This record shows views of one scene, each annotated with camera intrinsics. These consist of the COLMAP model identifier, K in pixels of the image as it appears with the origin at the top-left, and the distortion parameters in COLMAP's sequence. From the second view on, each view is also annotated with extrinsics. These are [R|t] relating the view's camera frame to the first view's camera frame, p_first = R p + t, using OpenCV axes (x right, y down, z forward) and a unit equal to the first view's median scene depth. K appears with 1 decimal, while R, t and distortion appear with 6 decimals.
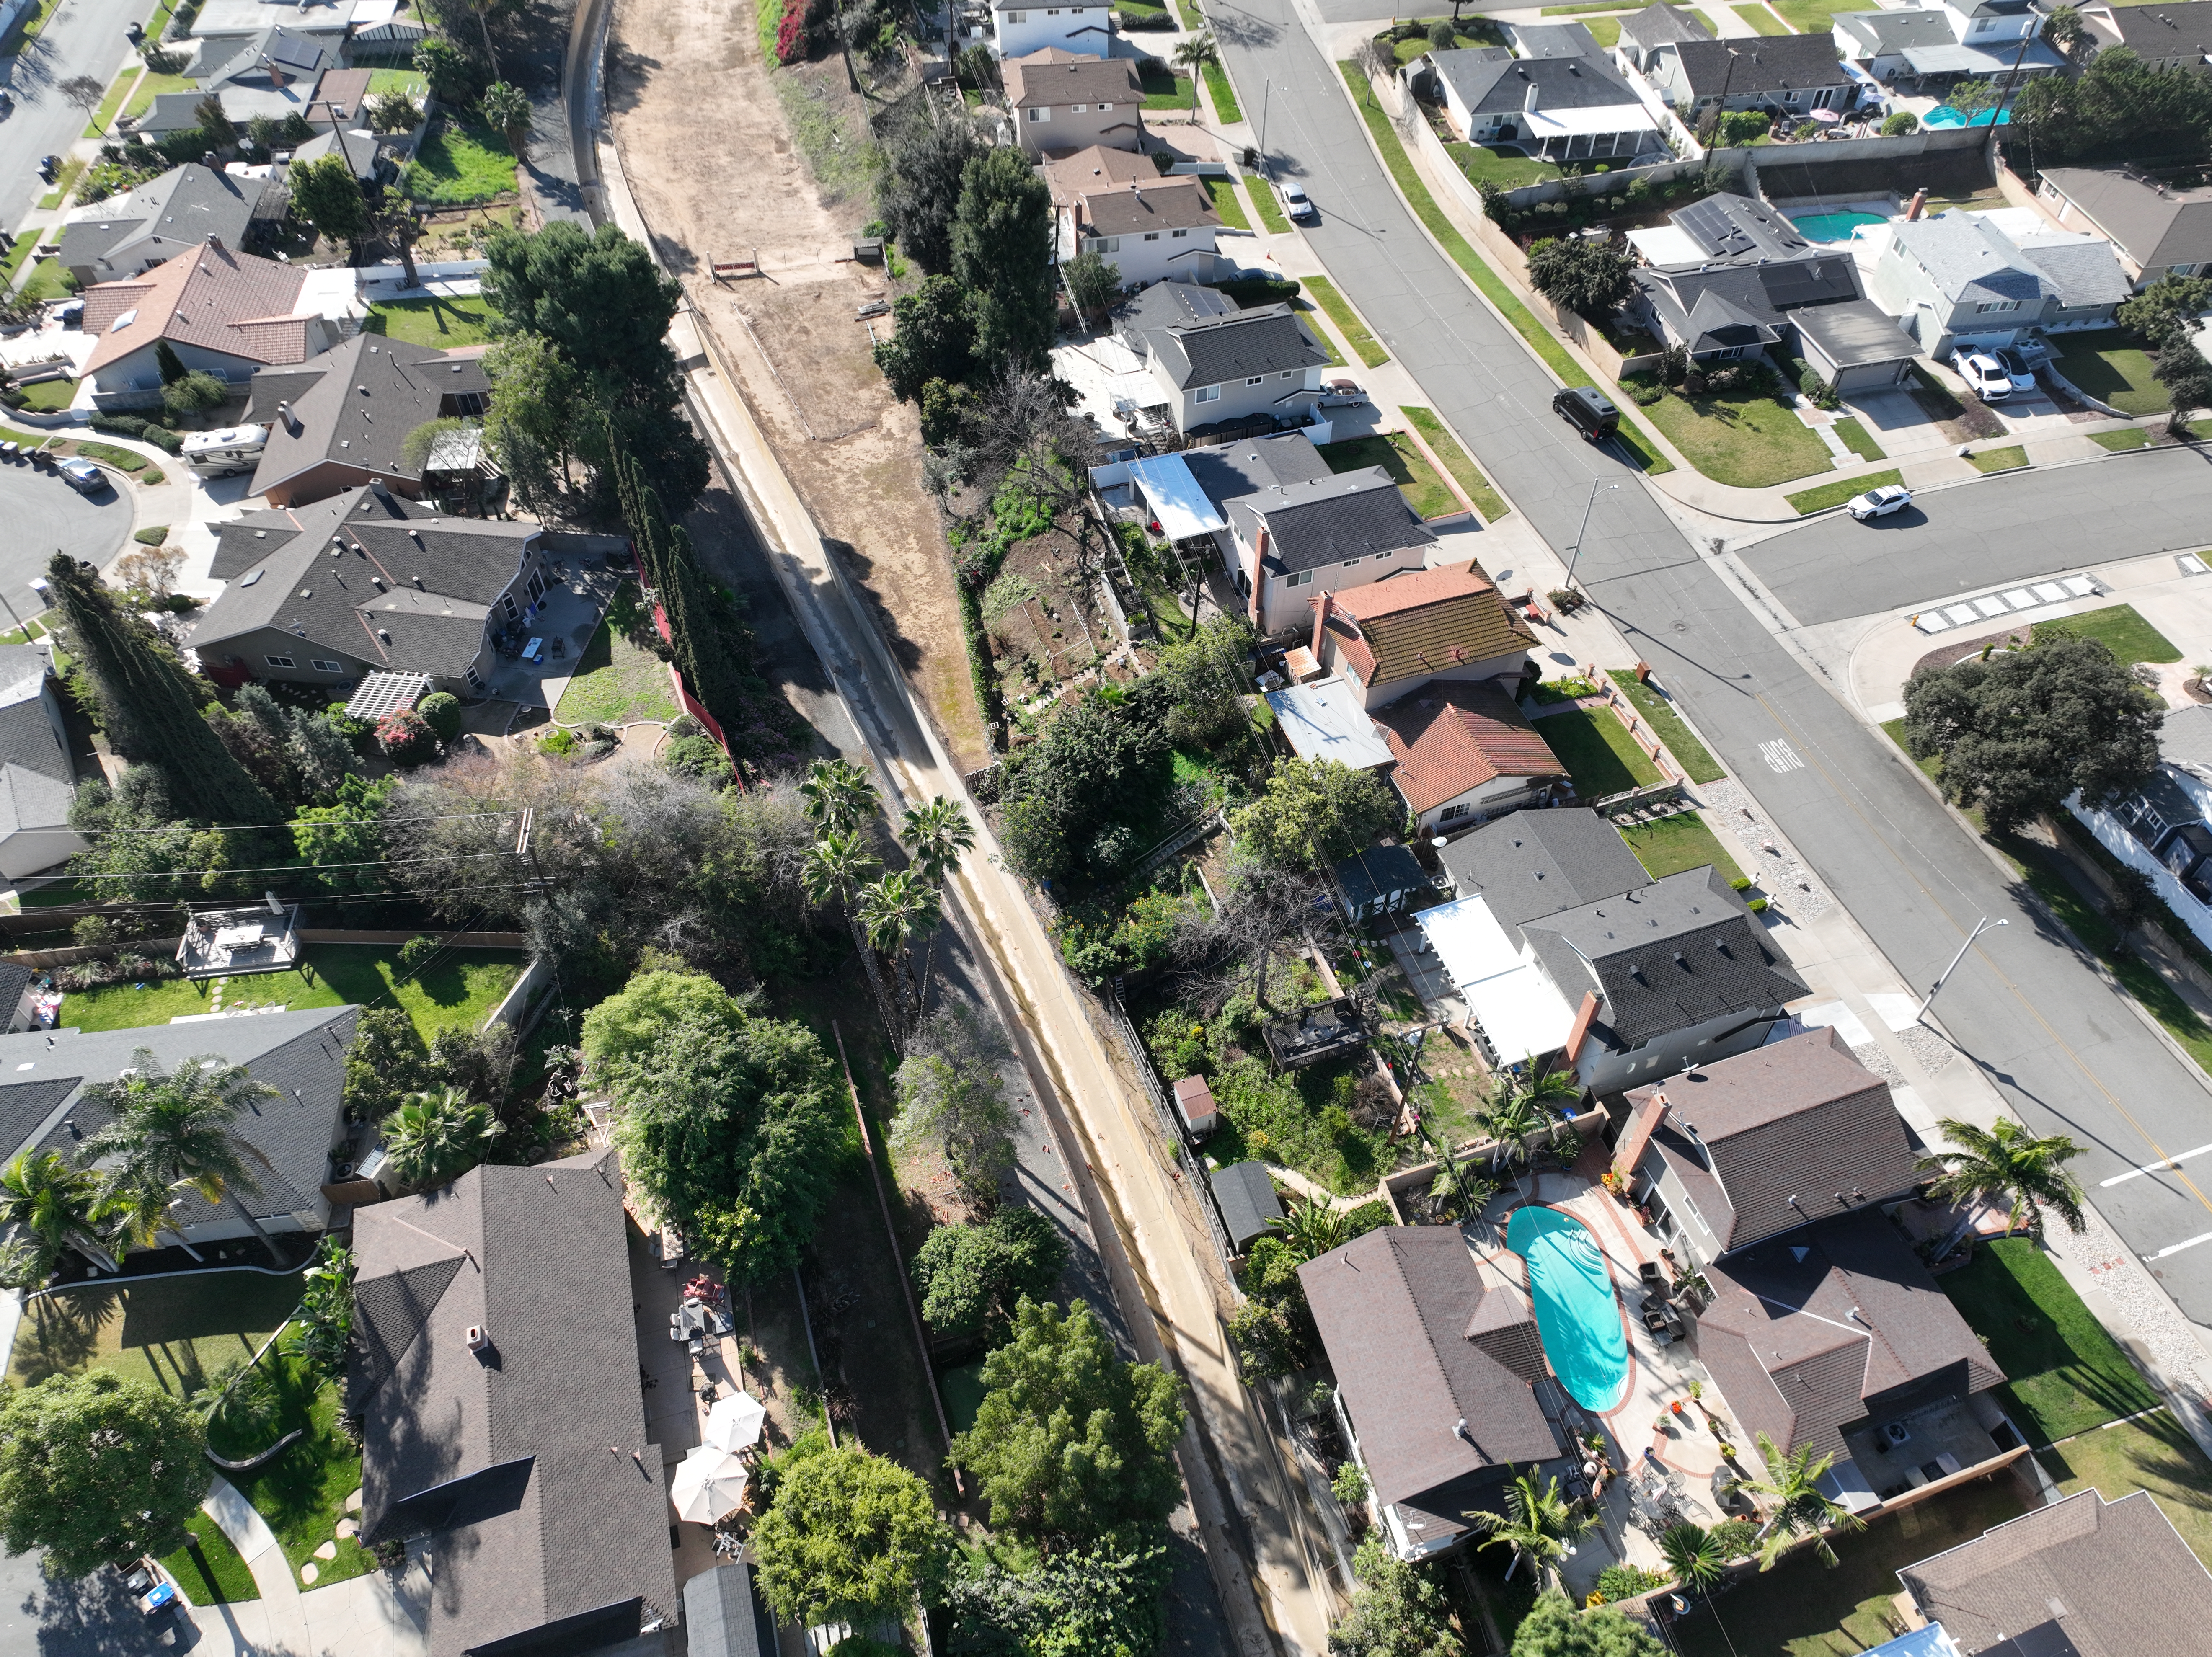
lens RADIAL K [[1544.9, 0, 1106.0], [0, 1544.9, 828.5], [0, 0, 1]] dist [-0.002039, 0.018246]
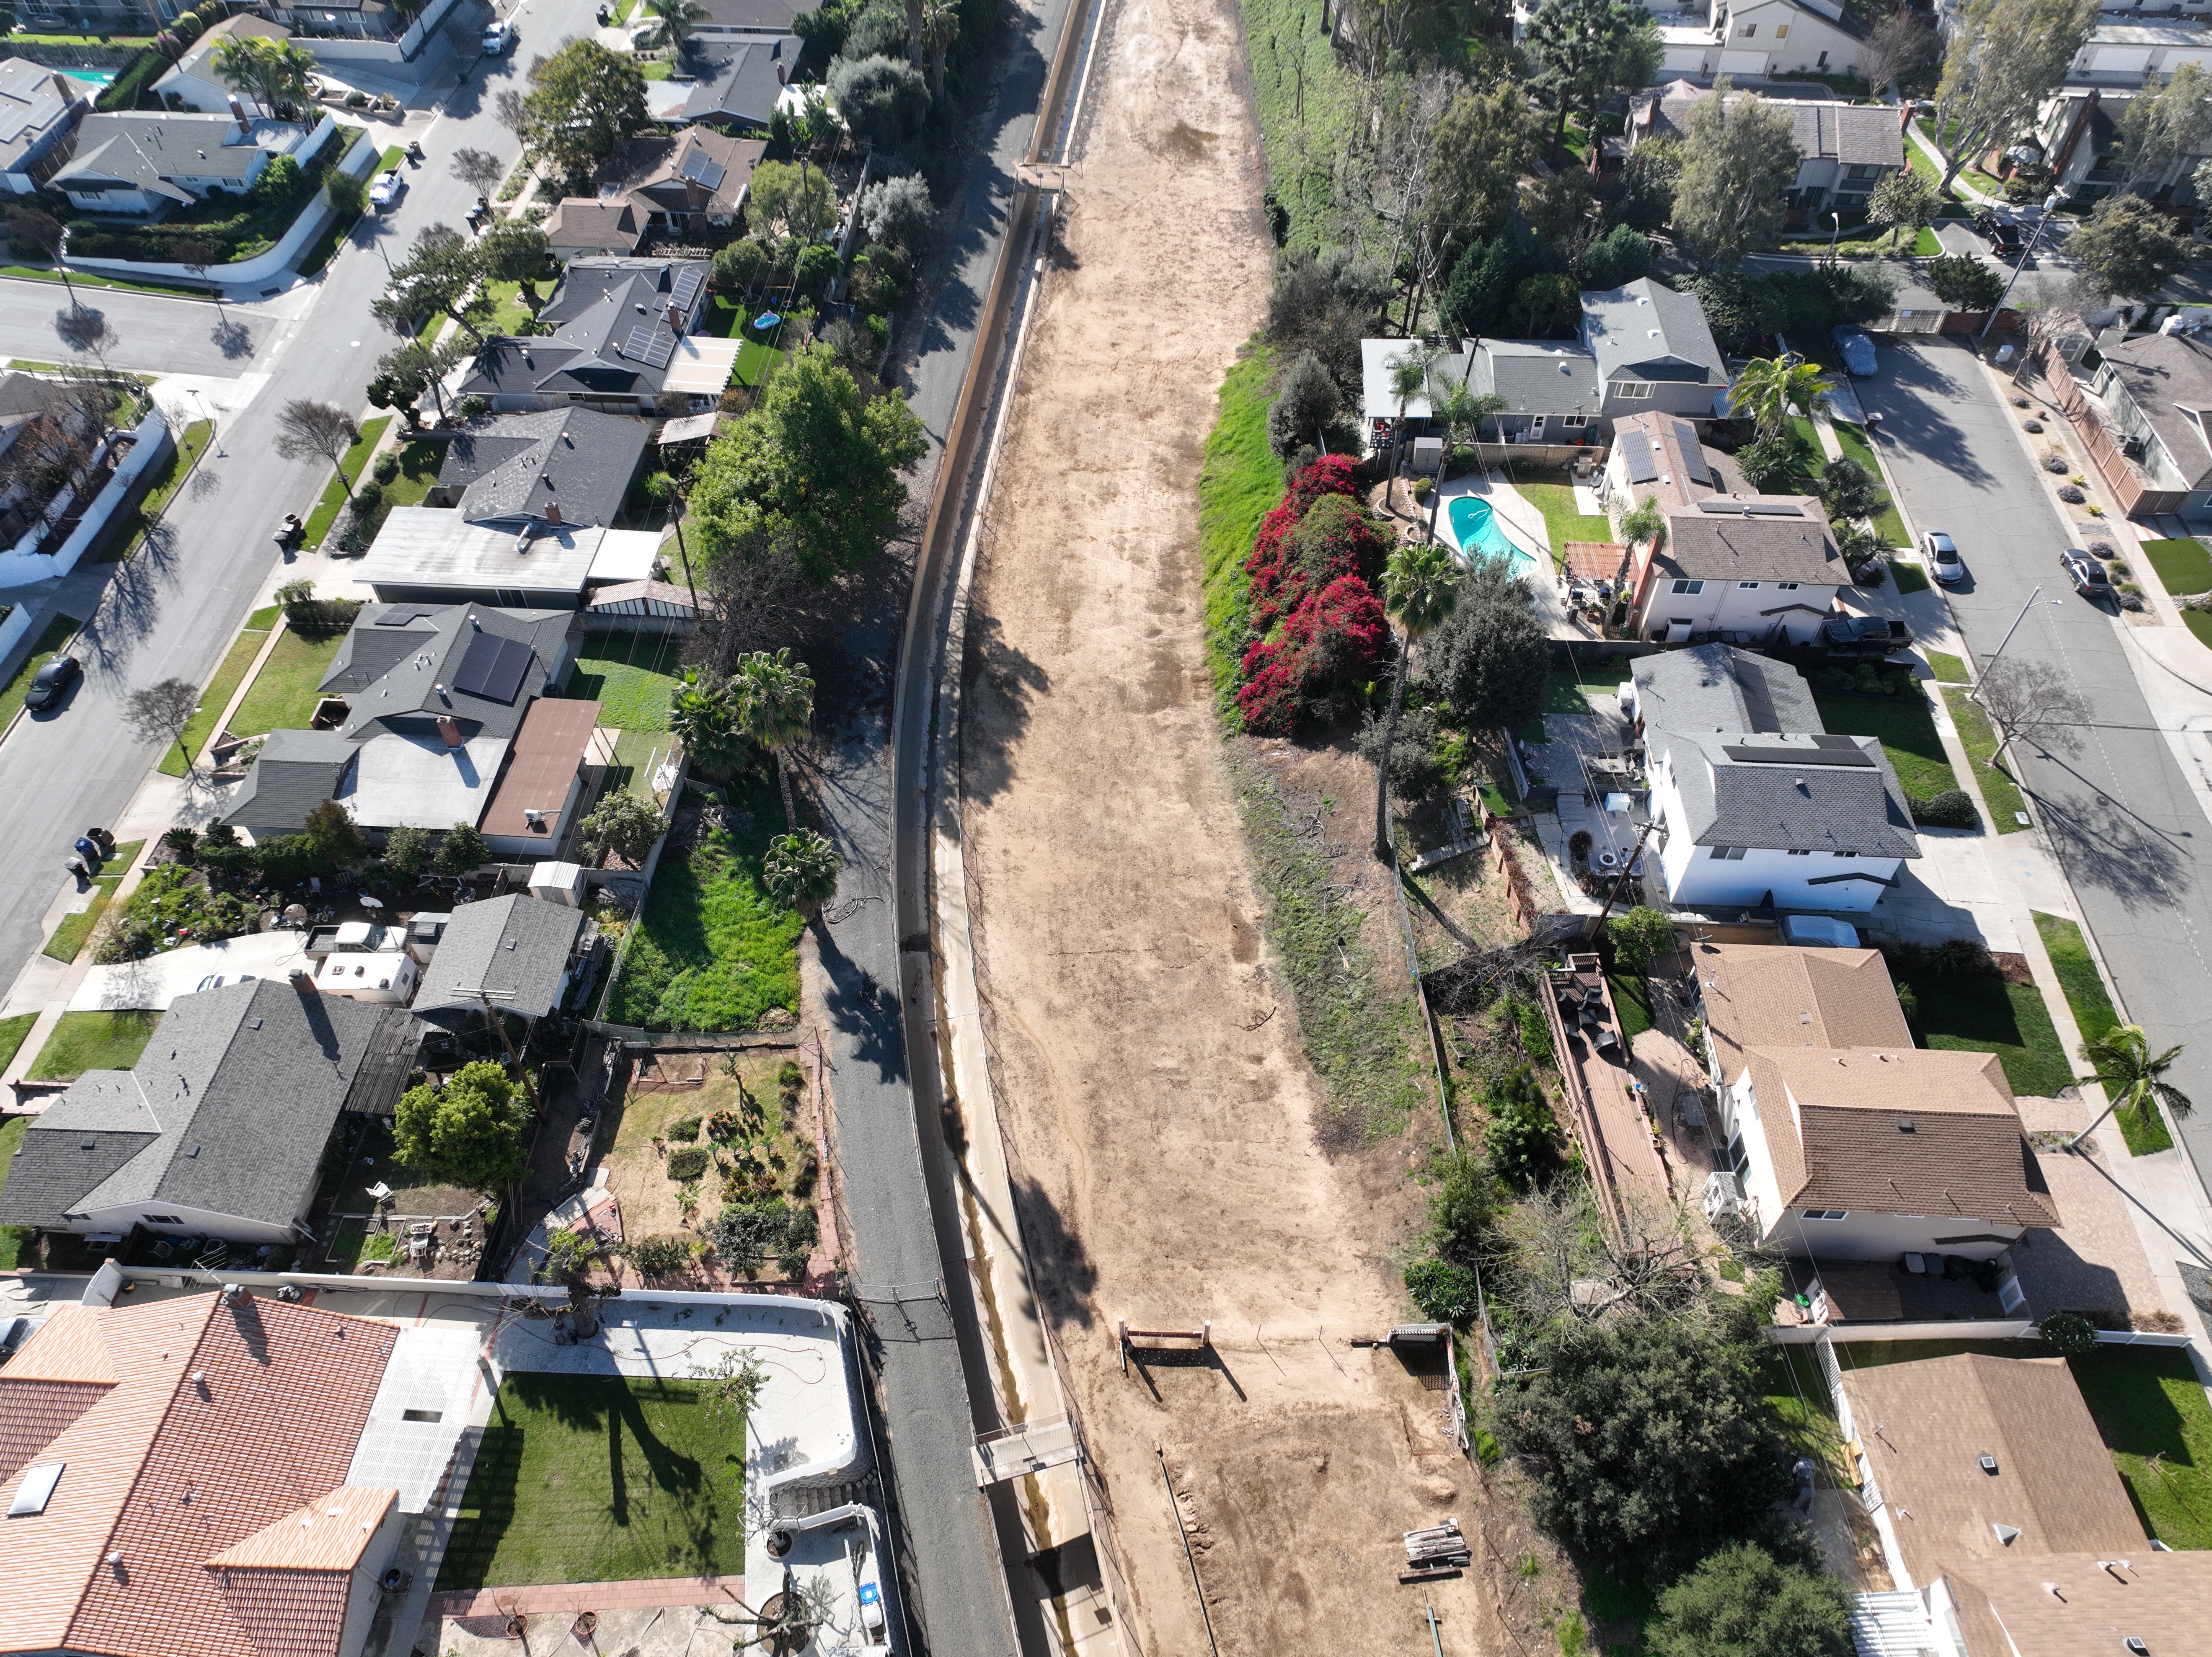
lens RADIAL K [[1544.9, 0, 1106.0], [0, 1544.9, 828.5], [0, 0, 1]] dist [-0.002039, 0.018246]
pose [[0.982958, 0.139857, -0.119306, -0.233345], [-0.139822, 0.990138, 0.008705, -0.569264], [0.119346, 0.008125, 0.992819, 0.492160]]
